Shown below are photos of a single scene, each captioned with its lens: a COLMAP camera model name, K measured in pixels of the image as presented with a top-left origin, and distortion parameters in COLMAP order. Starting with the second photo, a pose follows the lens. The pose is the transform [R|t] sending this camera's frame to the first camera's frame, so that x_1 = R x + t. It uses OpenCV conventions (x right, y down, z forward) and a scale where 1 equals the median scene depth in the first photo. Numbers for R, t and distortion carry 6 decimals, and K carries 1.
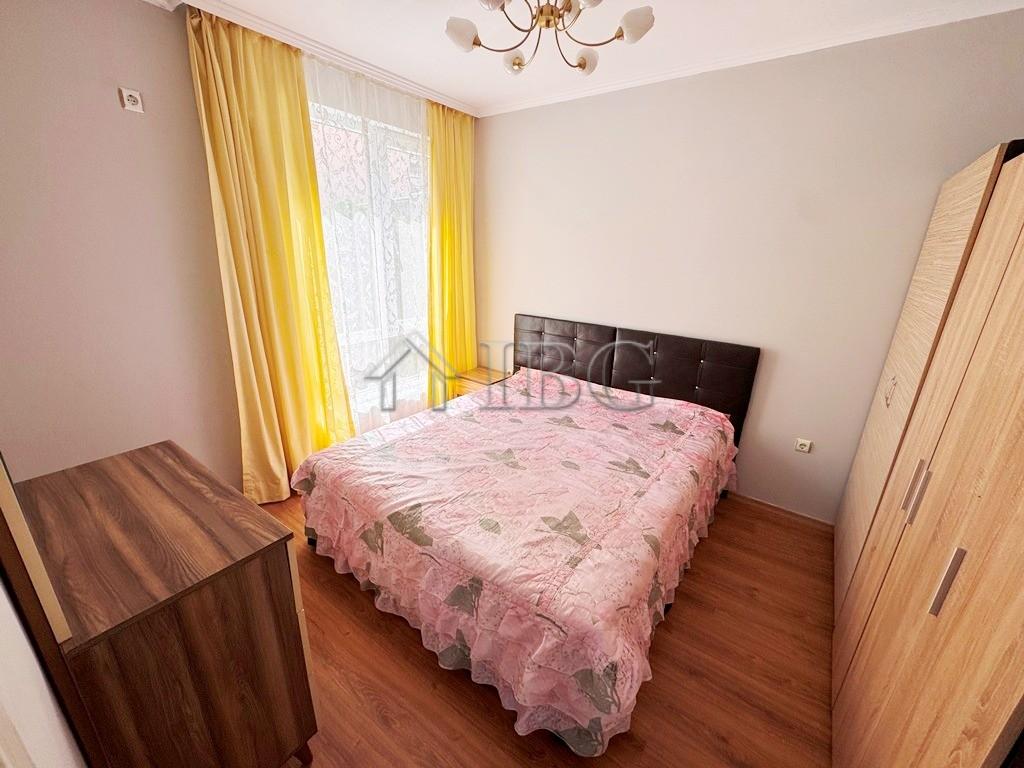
lens RADIAL K [[406.5, 0, 511.9], [0, 406.5, 382.0], [0, 0, 1]] dist [-0.004615, 0.000067]
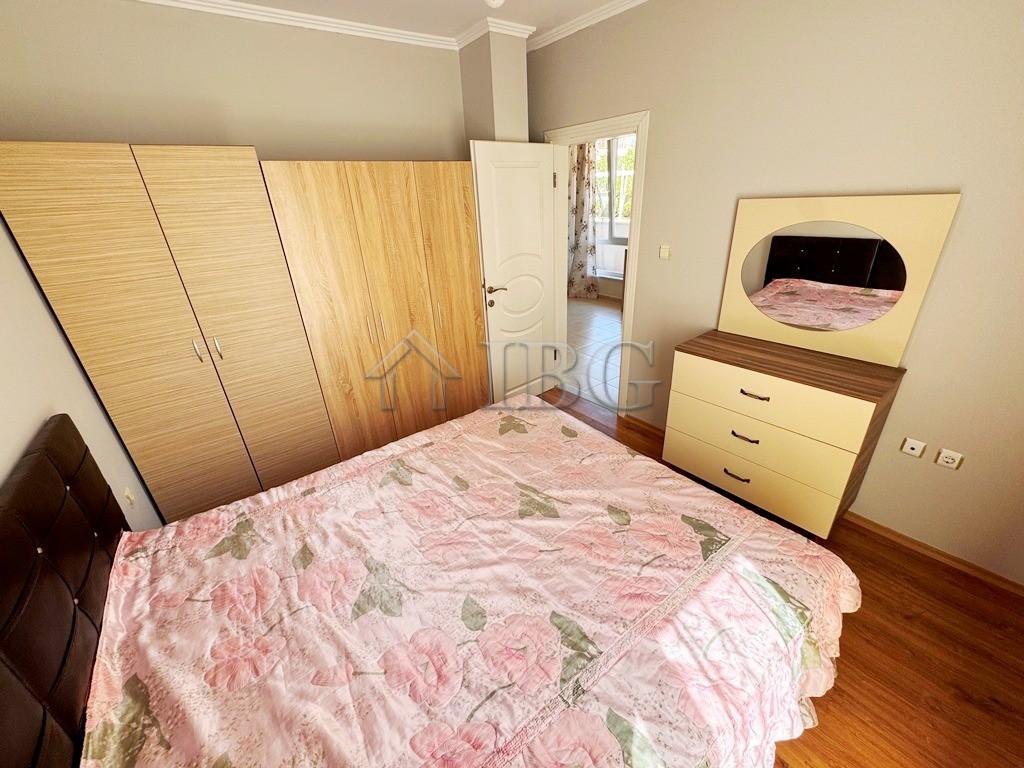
lens RADIAL K [[406.5, 0, 510.5], [0, 406.5, 384.6], [0, 0, 1]] dist [-0.004615, 0.000067]
pose [[-0.957518, -0.101710, 0.269842, -0.181249], [0.112968, 0.728649, 0.675507, -0.562817], [-0.265326, 0.677293, -0.686204, 1.591333]]
